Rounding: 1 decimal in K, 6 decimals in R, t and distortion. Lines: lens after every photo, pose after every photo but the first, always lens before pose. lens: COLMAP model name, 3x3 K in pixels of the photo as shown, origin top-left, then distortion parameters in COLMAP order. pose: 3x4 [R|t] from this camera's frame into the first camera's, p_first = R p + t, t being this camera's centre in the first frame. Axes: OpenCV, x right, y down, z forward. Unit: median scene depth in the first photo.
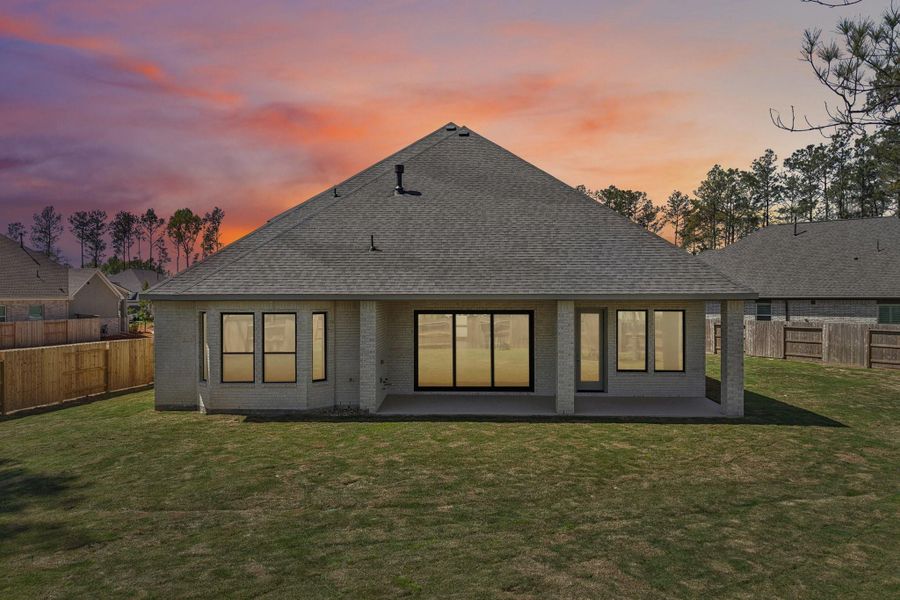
lens RADIAL K [[605.0, 0, 442.3], [0, 605.0, 306.1], [0, 0, 1]] dist [0.011042, -0.010206]
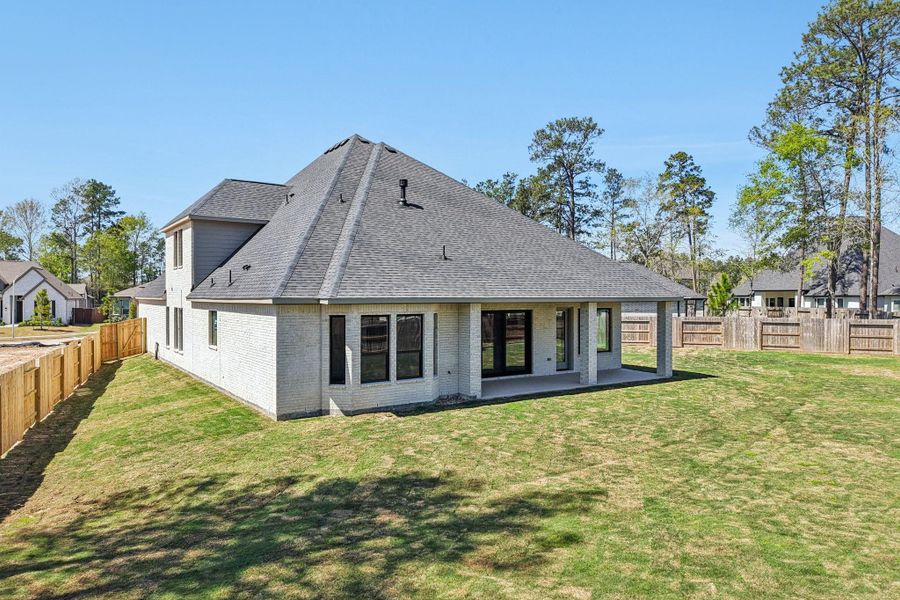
lens RADIAL K [[605.0, 0, 448.0], [0, 605.0, 302.0], [0, 0, 1]] dist [0.011042, -0.010206]
pose [[0.811828, -0.005643, 0.583869, -0.542616], [0.010669, 0.999930, -0.005170, -0.003112], [-0.583799, 0.010426, 0.811831, 0.051464]]
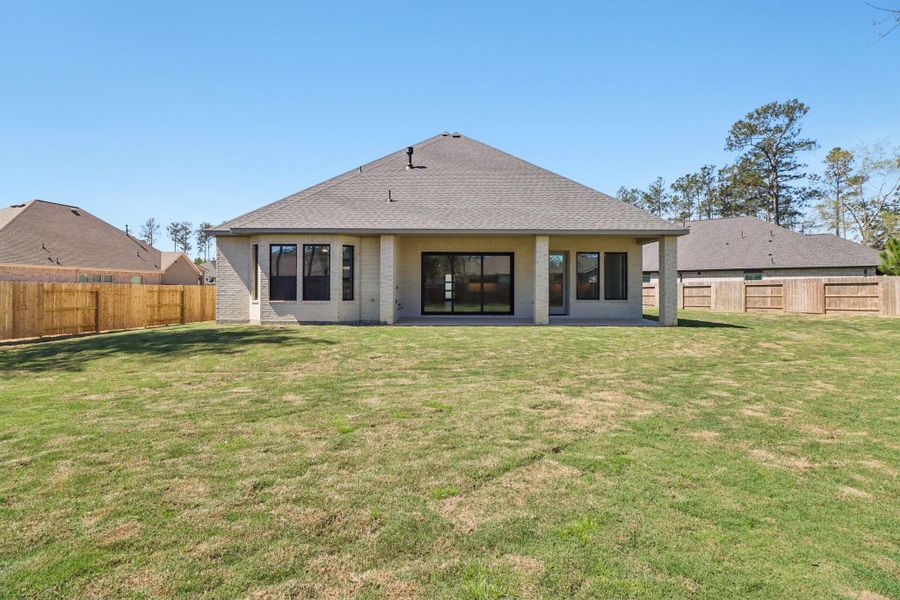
lens RADIAL K [[420.7, 0, 446.9], [0, 420.7, 284.9], [0, 0, 1]] dist [-0.011834, -0.003341]
pose [[0.999229, 0.004454, 0.039009, -0.020173], [-0.003398, 0.999626, -0.027120, 0.075856], [-0.039115, 0.026967, 0.998871, 0.074550]]
